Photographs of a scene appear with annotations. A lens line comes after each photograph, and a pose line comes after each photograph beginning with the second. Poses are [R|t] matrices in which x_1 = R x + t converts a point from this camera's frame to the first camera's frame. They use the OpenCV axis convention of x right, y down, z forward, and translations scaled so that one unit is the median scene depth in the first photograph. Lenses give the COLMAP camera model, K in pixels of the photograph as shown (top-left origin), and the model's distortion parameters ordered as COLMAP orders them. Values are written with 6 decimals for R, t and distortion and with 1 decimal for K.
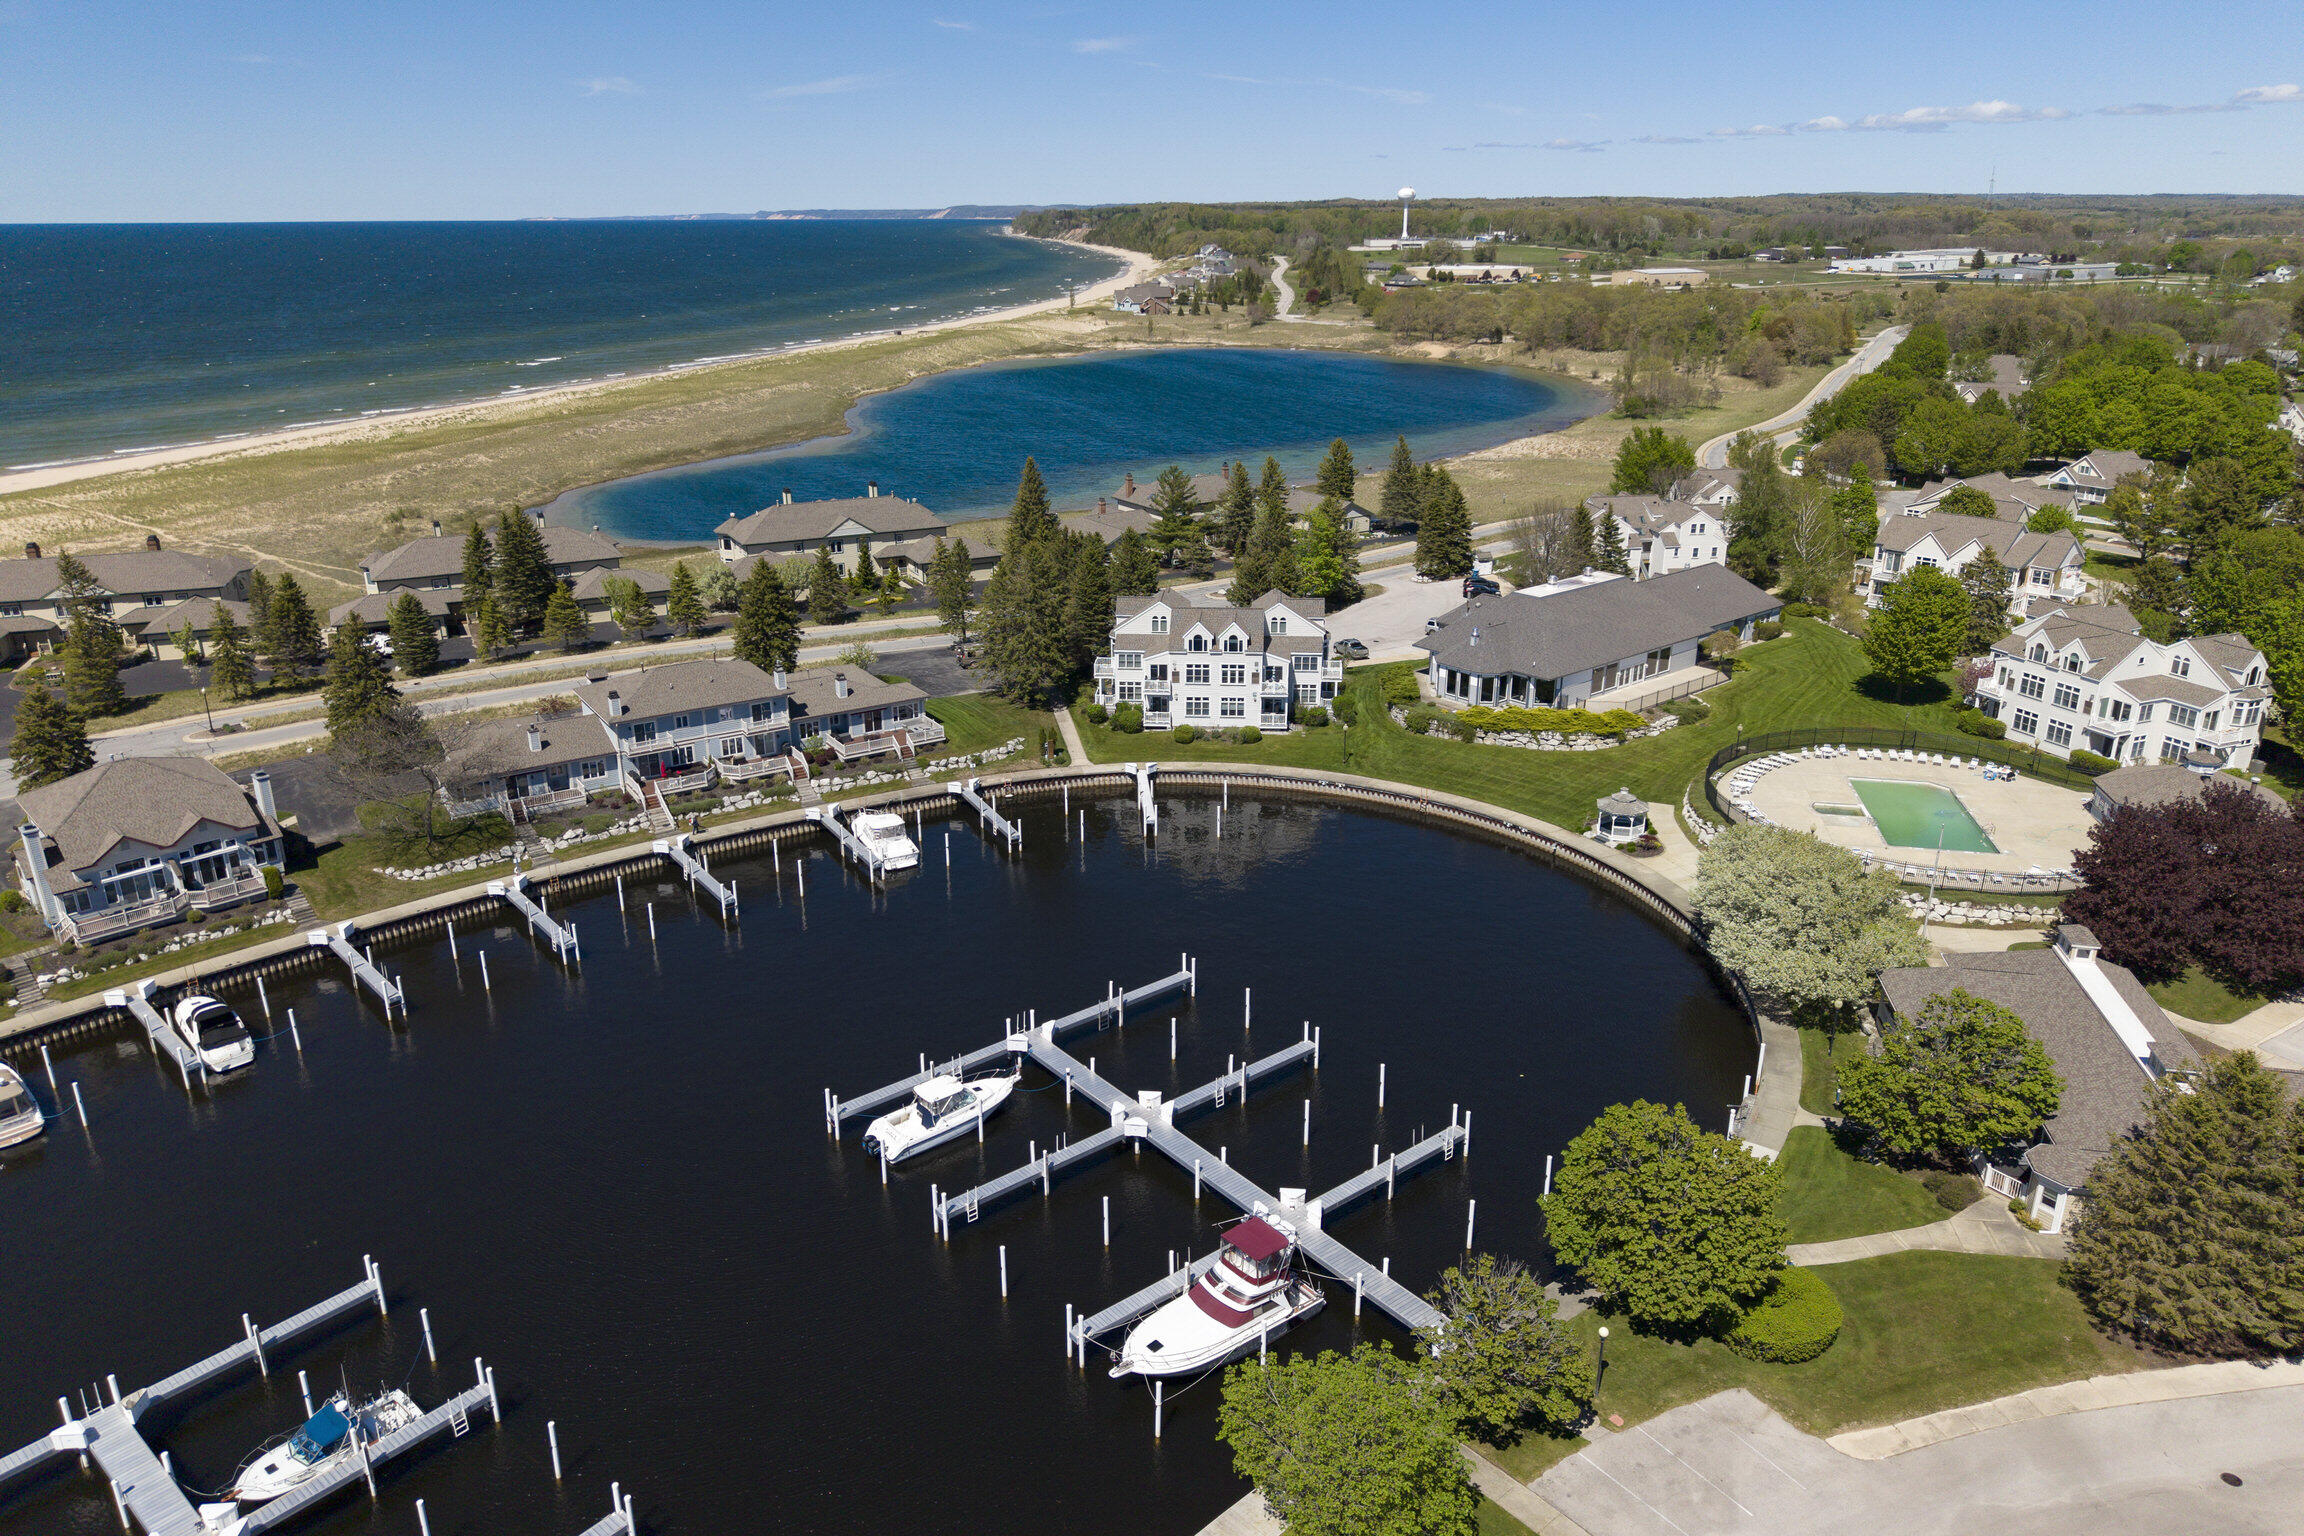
lens RADIAL K [[1517.9, 0, 1149.9], [0, 1517.9, 758.8], [0, 0, 1]] dist [0.071567, -0.104436]
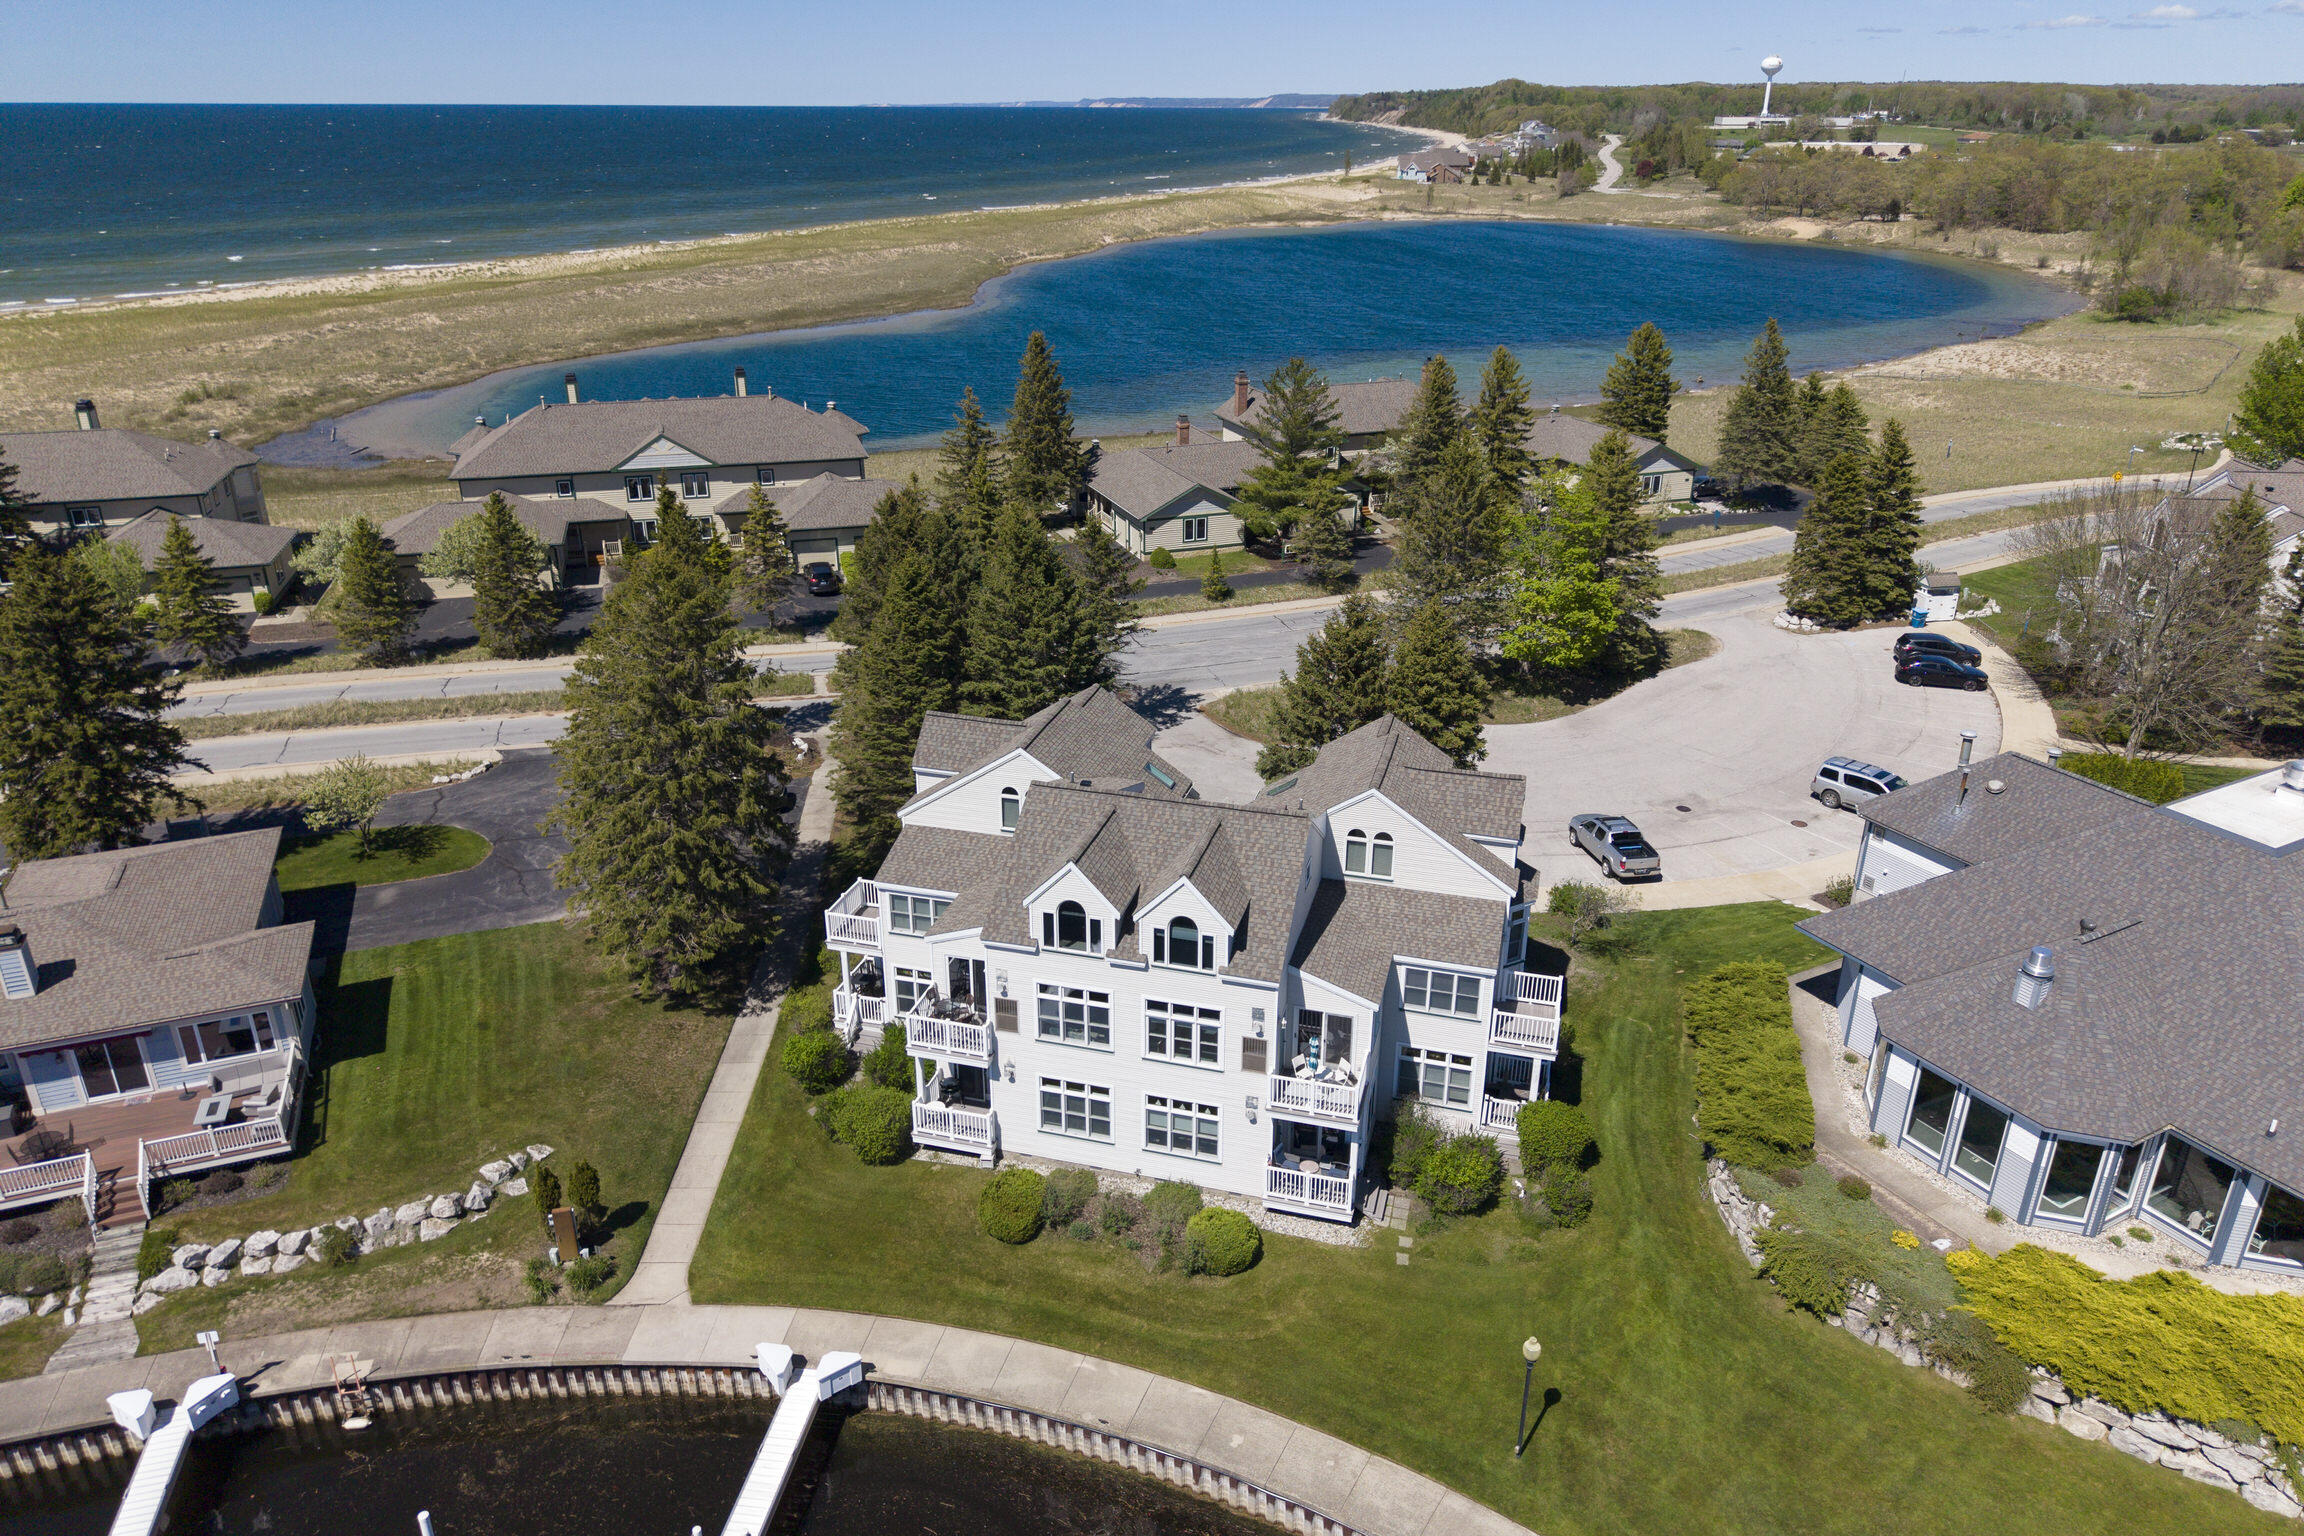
lens RADIAL K [[1544.5, 0, 1154.4], [0, 1544.5, 741.4], [0, 0, 1]] dist [0.006615, -0.007989]
pose [[0.981412, 0.081455, -0.173770, 0.098496], [-0.072891, 0.995816, 0.055121, -0.131224], [0.177533, -0.041430, 0.983242, 0.697911]]
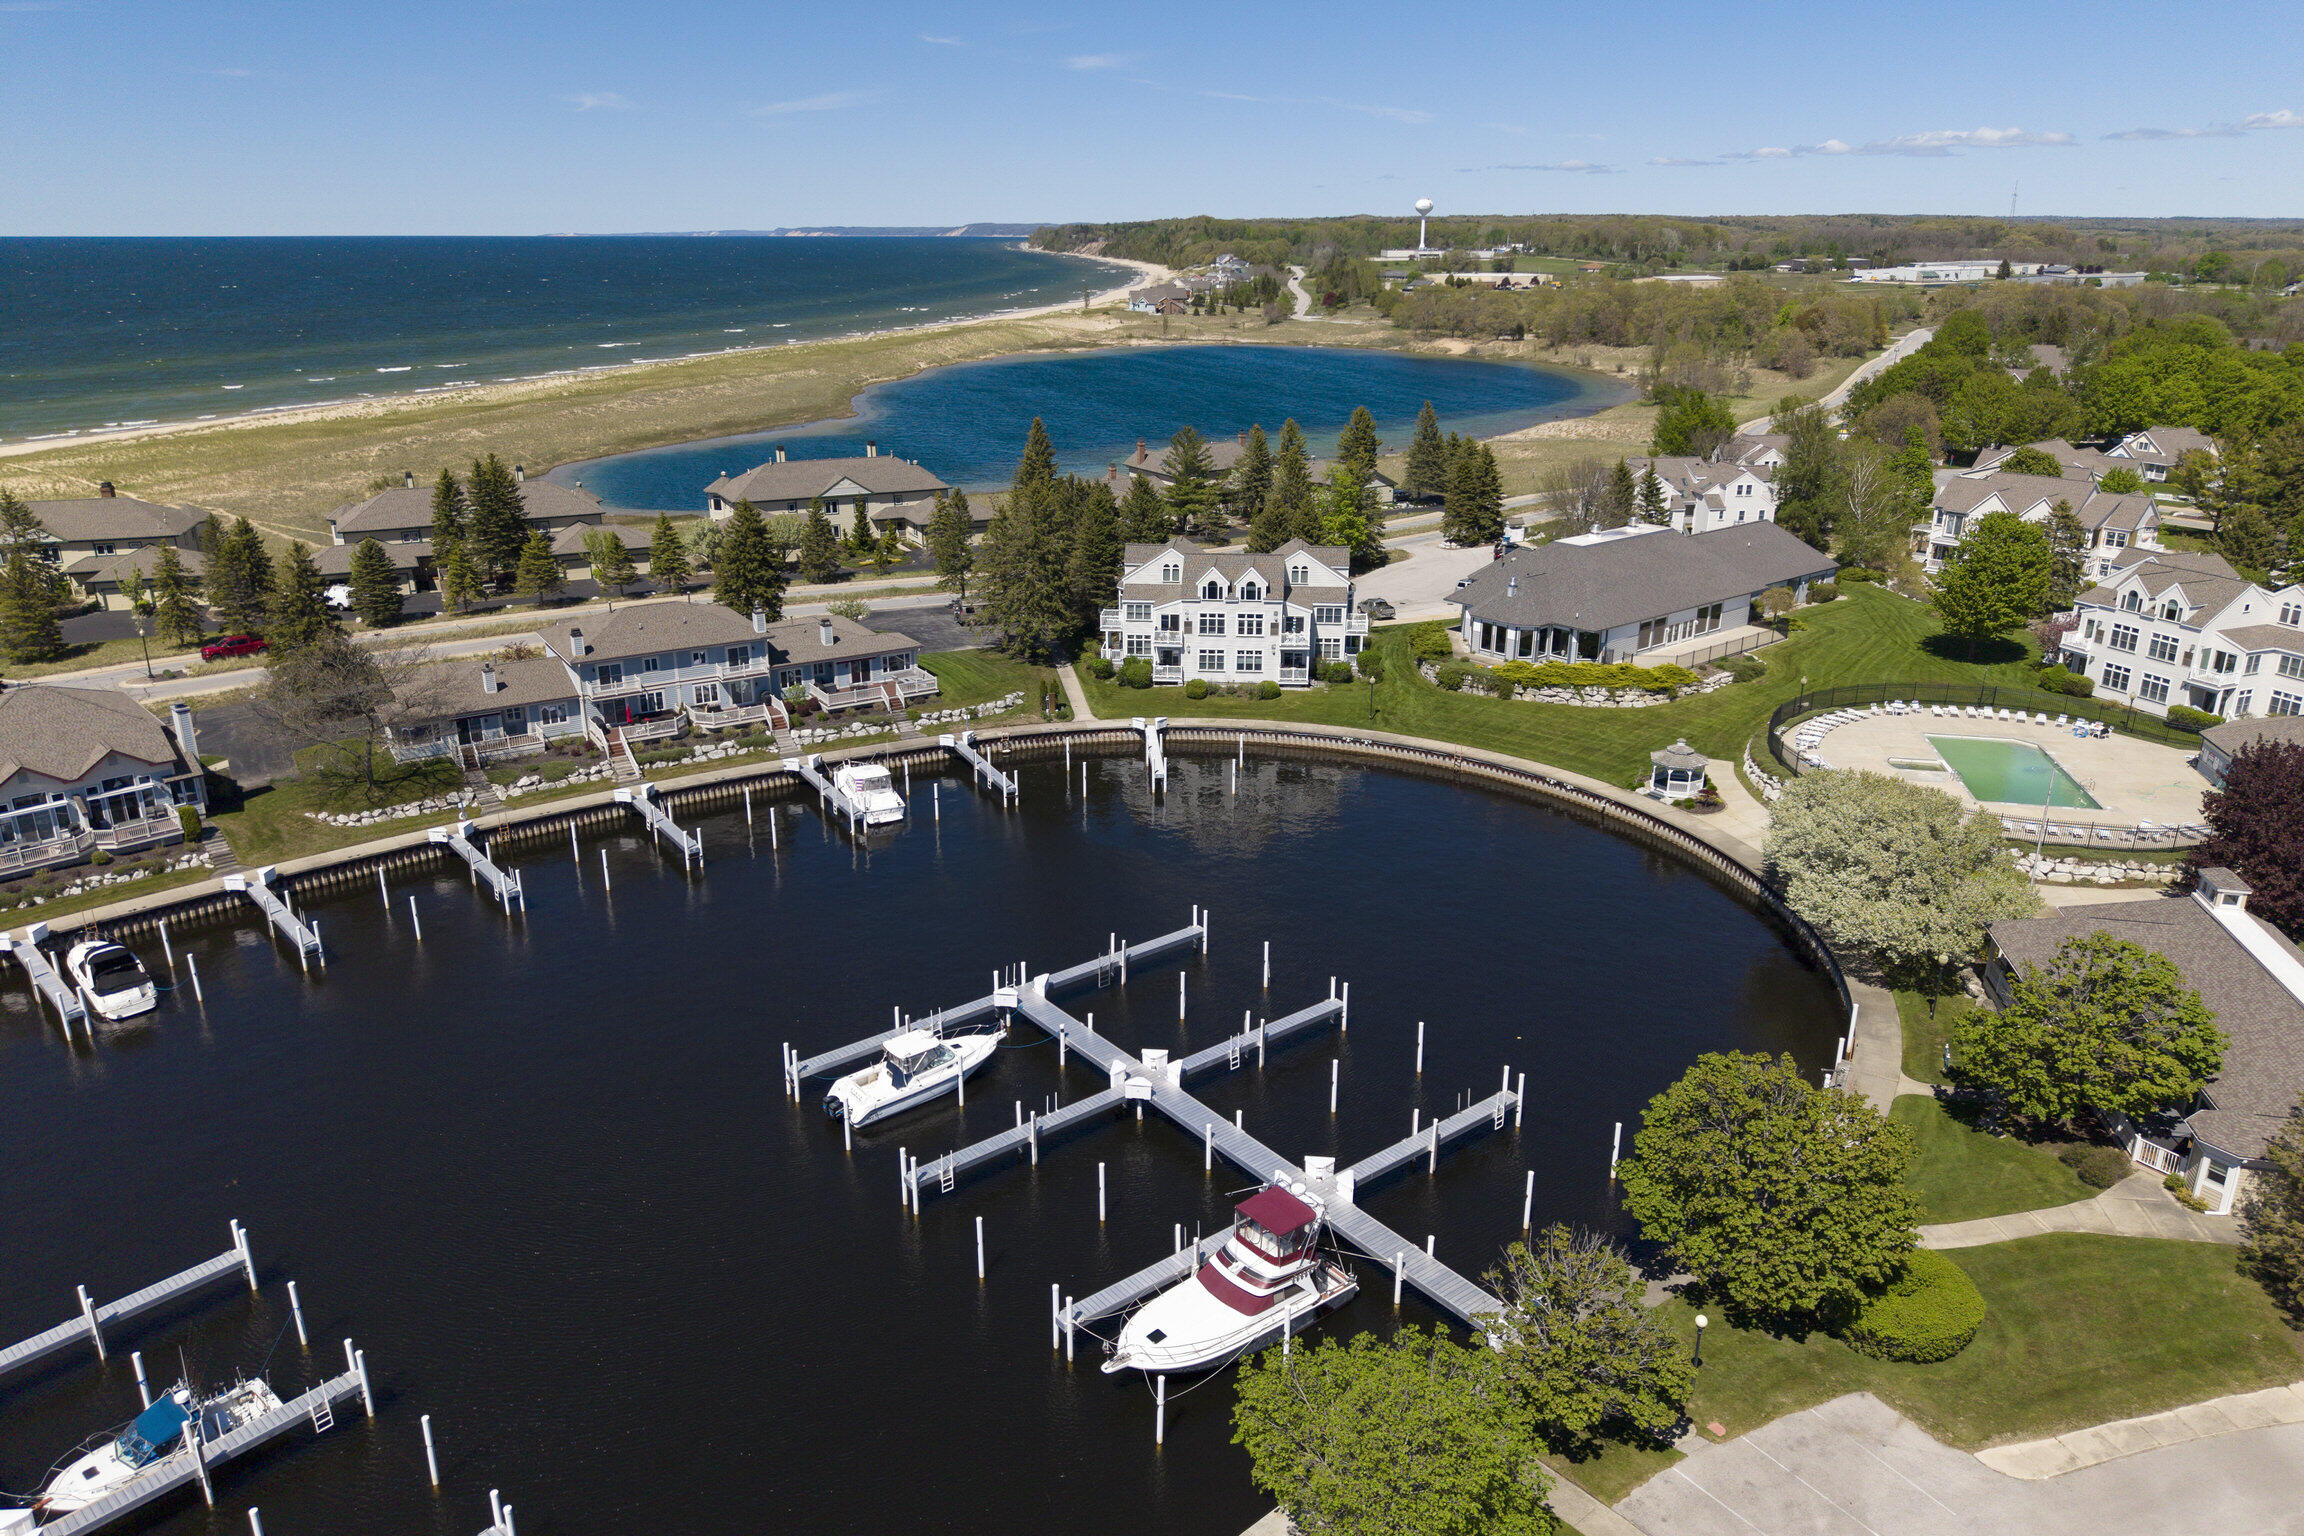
lens RADIAL K [[1520.2, 0, 1150.3], [0, 1520.2, 756.9], [0, 0, 1]] dist [0.055726, -0.070110]
pose [[0.999938, 0.007988, -0.007769, 0.001704], [-0.008083, 0.999893, -0.012229, 0.036745], [0.007670, 0.012291, 0.999895, 0.075140]]
